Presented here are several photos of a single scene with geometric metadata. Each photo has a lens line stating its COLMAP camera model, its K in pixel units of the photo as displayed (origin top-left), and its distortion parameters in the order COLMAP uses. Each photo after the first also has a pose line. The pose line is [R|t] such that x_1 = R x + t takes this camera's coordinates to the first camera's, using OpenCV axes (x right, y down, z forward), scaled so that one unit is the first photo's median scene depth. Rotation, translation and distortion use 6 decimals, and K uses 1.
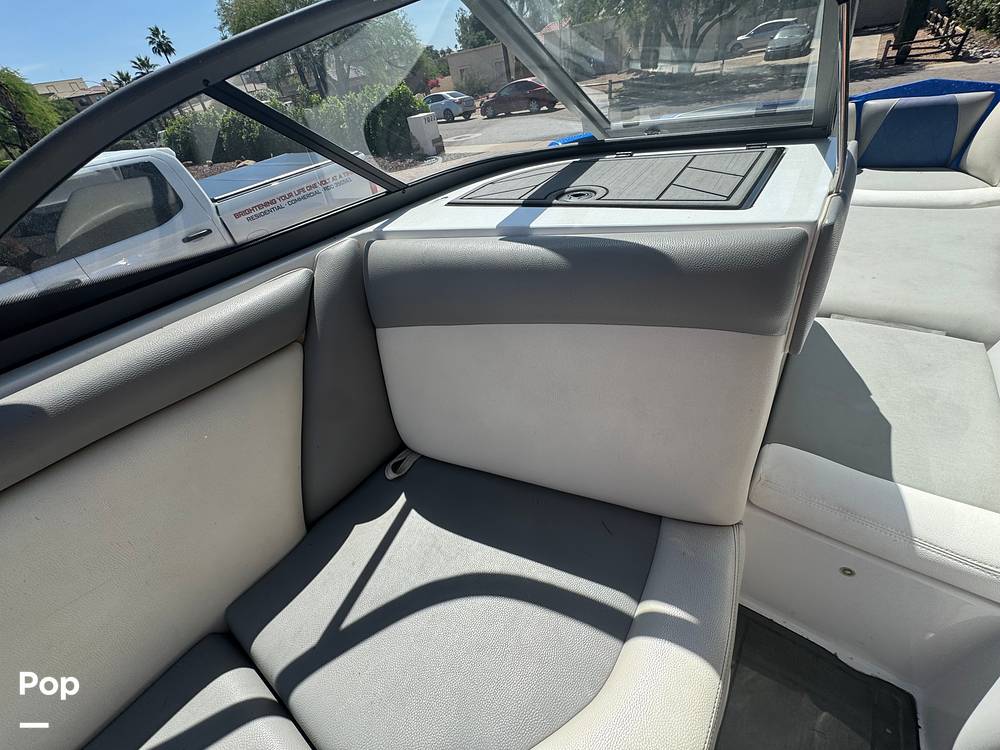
lens RADIAL K [[398.9, 0, 497.9], [0, 398.9, 371.5], [0, 0, 1]] dist [-0.001752, 0.000024]
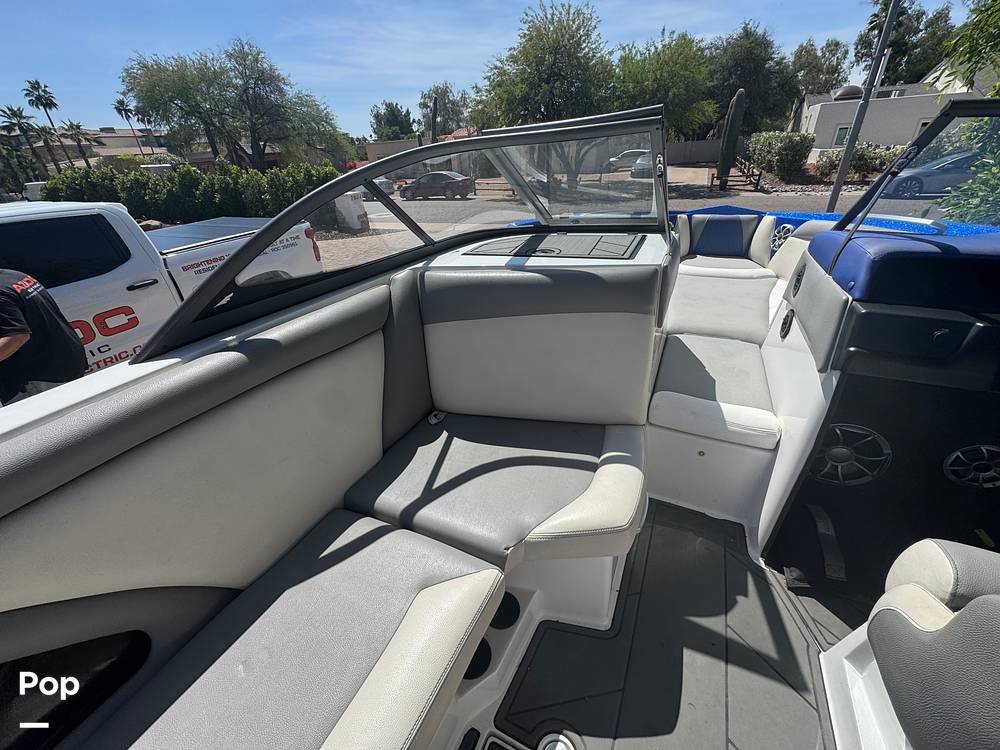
lens RADIAL K [[399.4, 0, 499.0], [0, 399.4, 372.6], [0, 0, 1]] dist [-0.002996, 0.000109]
pose [[0.976344, -0.007588, 0.216090, -0.075113], [0.043688, 0.985694, -0.162782, 0.071636], [-0.211764, 0.168372, 0.962708, -0.112478]]
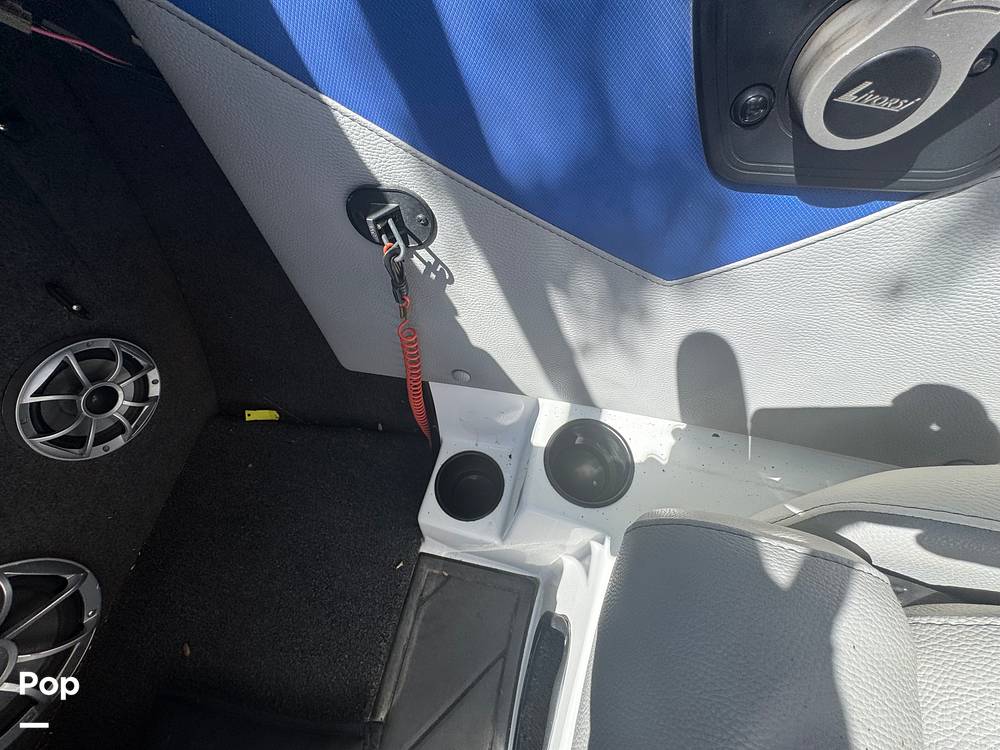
lens RADIAL K [[401.4, 0, 500.0], [0, 401.4, 375.0], [0, 0, 1]] dist [-0.001115, -0.000020]
pose [[-0.358331, -0.771486, 0.525745, 0.232324], [0.654369, 0.194110, 0.730837, 0.097312], [-0.665883, 0.605913, 0.435281, -0.037735]]
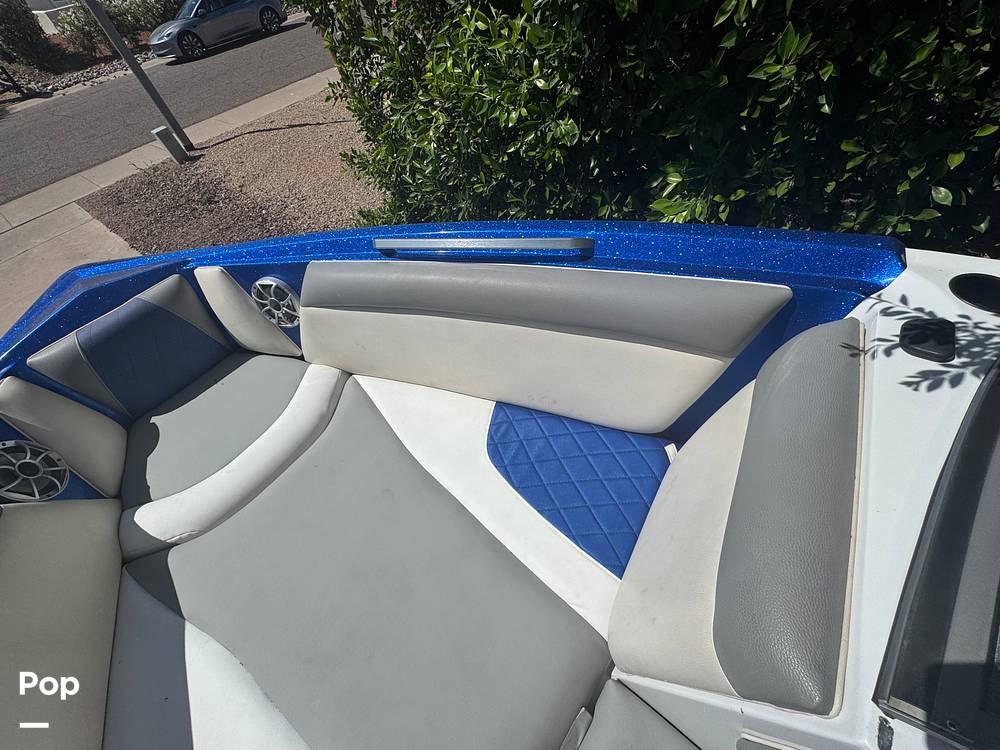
lens RADIAL K [[404.7, 0, 496.8], [0, 404.7, 367.9], [0, 0, 1]] dist [-0.001094, 0.000218]
pose [[0.064681, -0.668814, 0.740610, 0.253919], [0.700542, 0.558976, 0.443606, -0.215780], [-0.710674, 0.490136, 0.504688, 0.118605]]
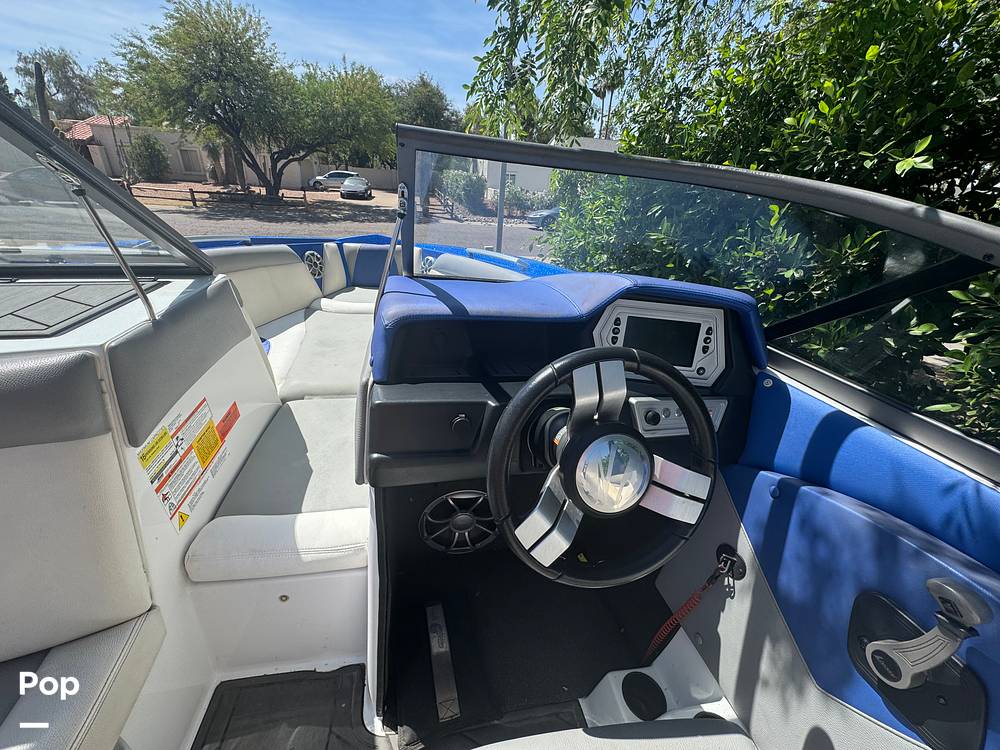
lens RADIAL K [[399.4, 0, 499.0], [0, 399.4, 372.6], [0, 0, 1]] dist [-0.002996, 0.000109]
pose [[0.671358, -0.140388, 0.727715, 0.094223], [0.305217, 0.947137, -0.098862, 0.029324], [-0.675367, 0.288483, 0.678717, -0.092588]]
